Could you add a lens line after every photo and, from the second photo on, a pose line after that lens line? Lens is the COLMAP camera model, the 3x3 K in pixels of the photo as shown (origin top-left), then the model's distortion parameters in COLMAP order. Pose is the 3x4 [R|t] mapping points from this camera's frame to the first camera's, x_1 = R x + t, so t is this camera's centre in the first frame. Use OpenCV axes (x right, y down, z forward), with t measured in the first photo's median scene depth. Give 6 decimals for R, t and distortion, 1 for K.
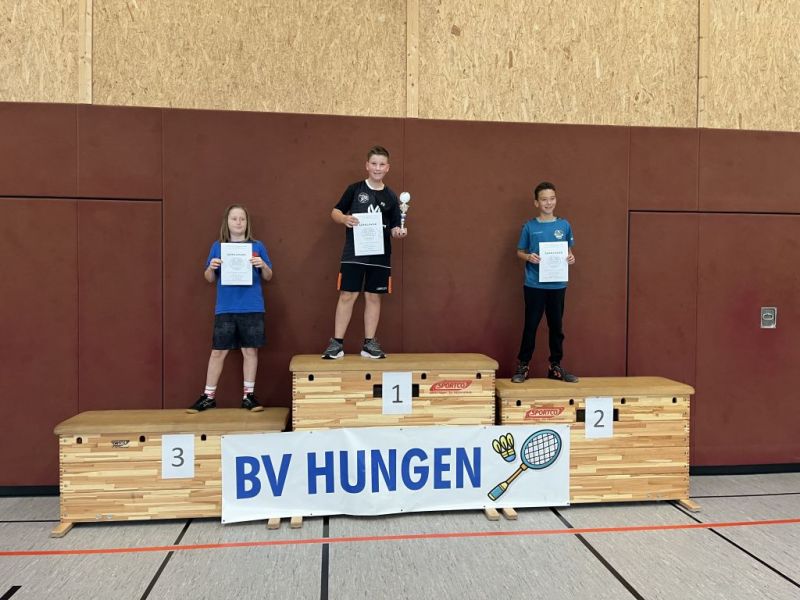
lens RADIAL K [[603.4, 0, 404.3], [0, 603.4, 298.7], [0, 0, 1]] dist [0.077948, -0.108029]
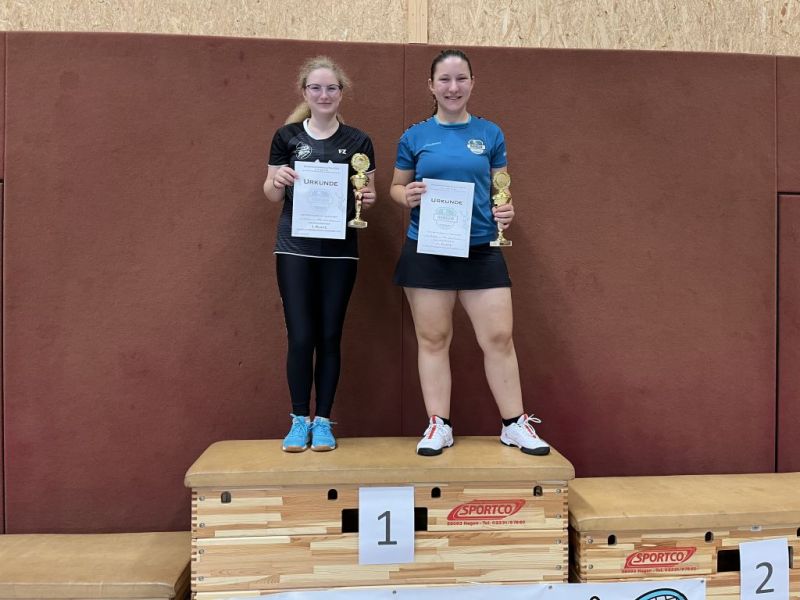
lens RADIAL K [[603.4, 0, 404.3], [0, 603.4, 298.7], [0, 0, 1]] dist [0.077948, -0.108029]
pose [[0.999055, -0.004670, -0.043210, 0.027214], [0.003861, 0.999816, -0.018788, -0.033660], [0.043289, 0.018603, 0.998889, 0.435545]]
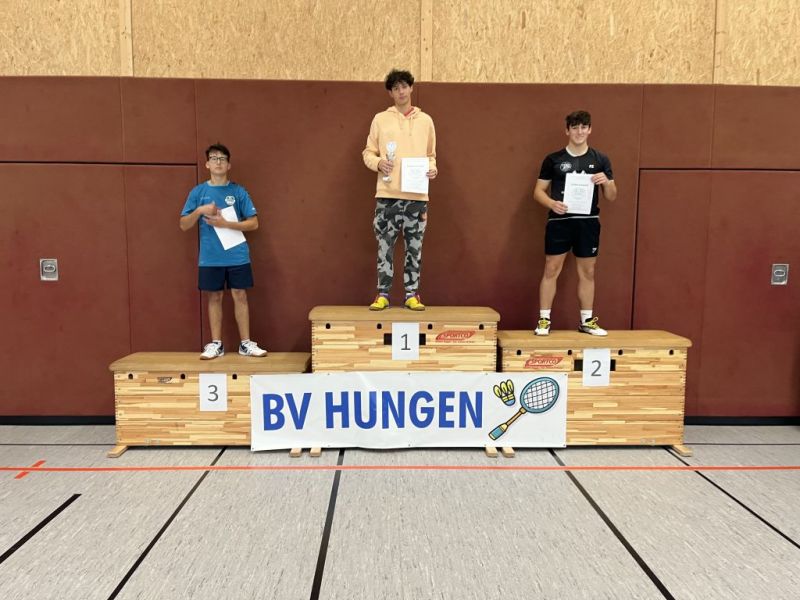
lens RADIAL K [[604.9, 0, 396.0], [0, 604.9, 302.1], [0, 0, 1]] dist [0.076841, -0.104298]
pose [[0.995457, 0.009645, -0.094723, 0.071290], [-0.002503, 0.997163, 0.075237, 0.002349], [0.095180, -0.074659, 0.992657, -0.083730]]
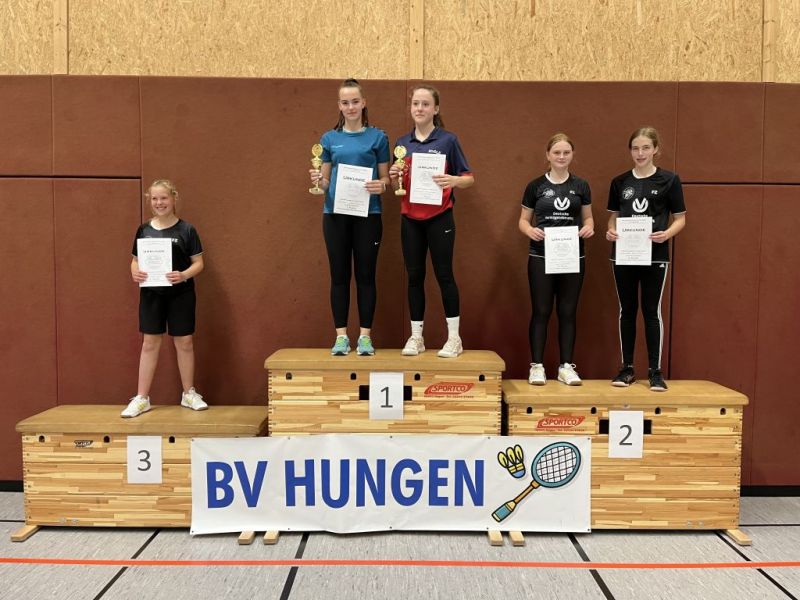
lens RADIAL K [[603.4, 0, 404.3], [0, 603.4, 298.7], [0, 0, 1]] dist [0.077948, -0.108029]
pose [[0.993822, 0.007587, -0.110728, 0.105013], [-0.004345, 0.999555, 0.029498, -0.009422], [0.110903, -0.028834, 0.993413, 0.132982]]
